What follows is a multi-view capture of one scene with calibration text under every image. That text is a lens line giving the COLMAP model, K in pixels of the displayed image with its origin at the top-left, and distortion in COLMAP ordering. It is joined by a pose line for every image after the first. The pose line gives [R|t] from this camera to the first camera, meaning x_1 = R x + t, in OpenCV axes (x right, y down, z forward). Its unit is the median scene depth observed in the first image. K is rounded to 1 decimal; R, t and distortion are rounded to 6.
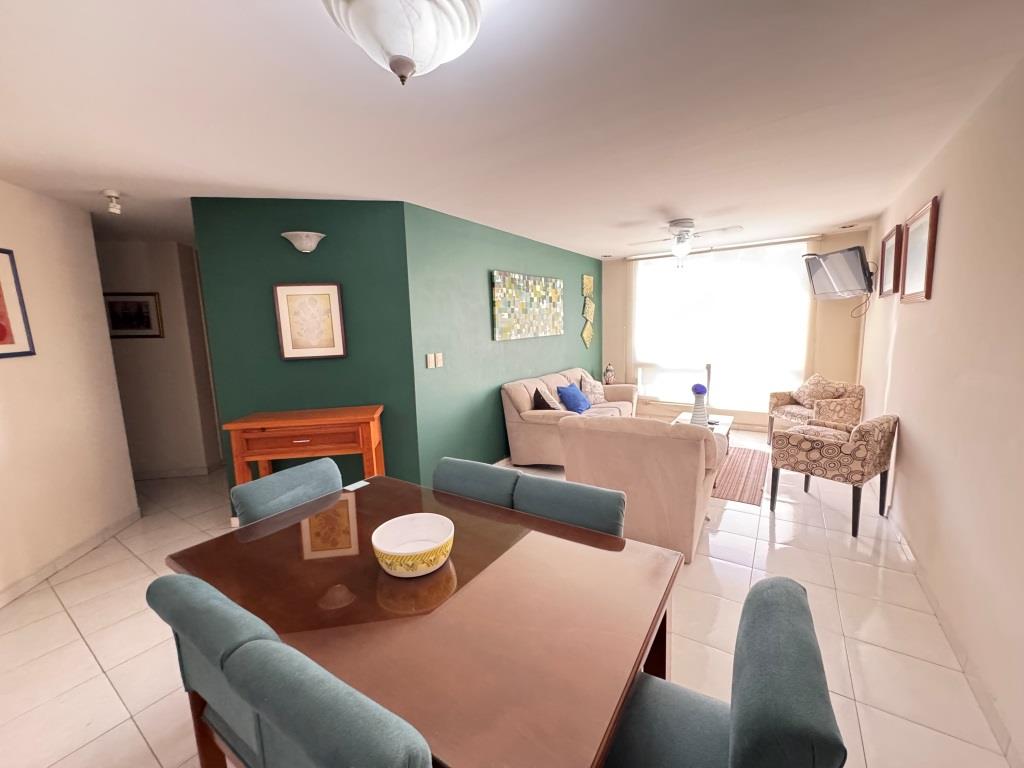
lens RADIAL K [[409.0, 0, 512.0], [0, 409.0, 384.0], [0, 0, 1]] dist [-0.001278, 0.000314]
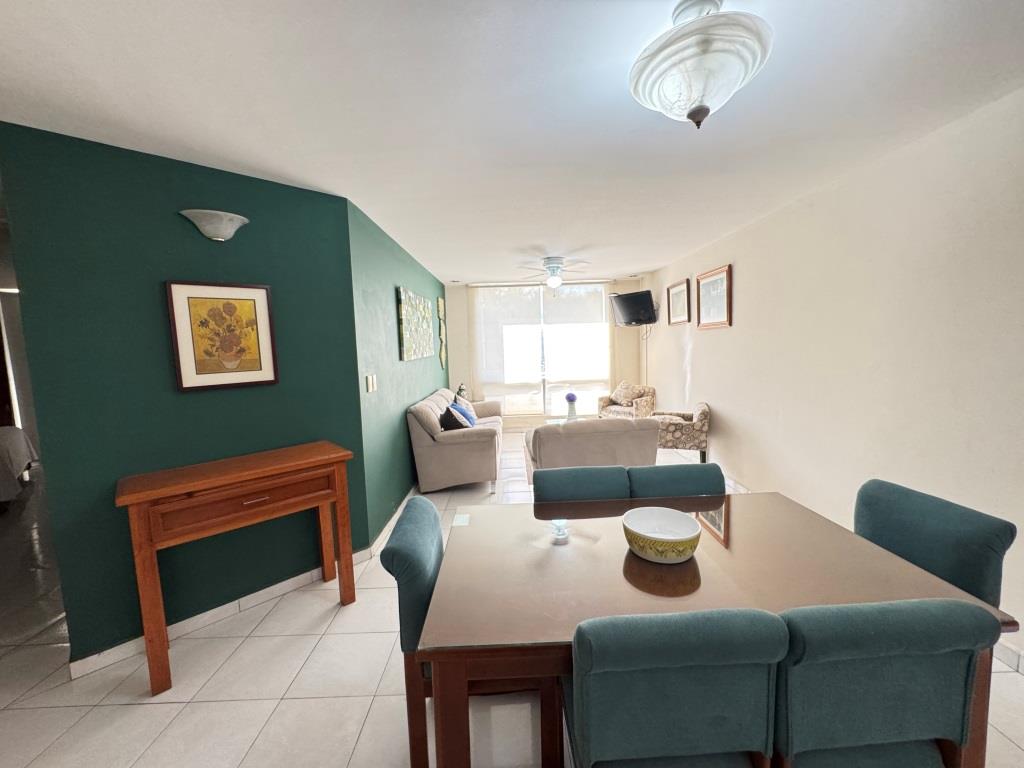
lens RADIAL K [[409.0, 0, 512.0], [0, 409.0, 384.0], [0, 0, 1]] dist [-0.001278, 0.000314]
pose [[0.826079, -0.052009, 0.561149, -0.412350], [0.087020, 0.995562, -0.035832, 0.001524], [-0.556795, 0.078432, 0.826939, 0.110091]]
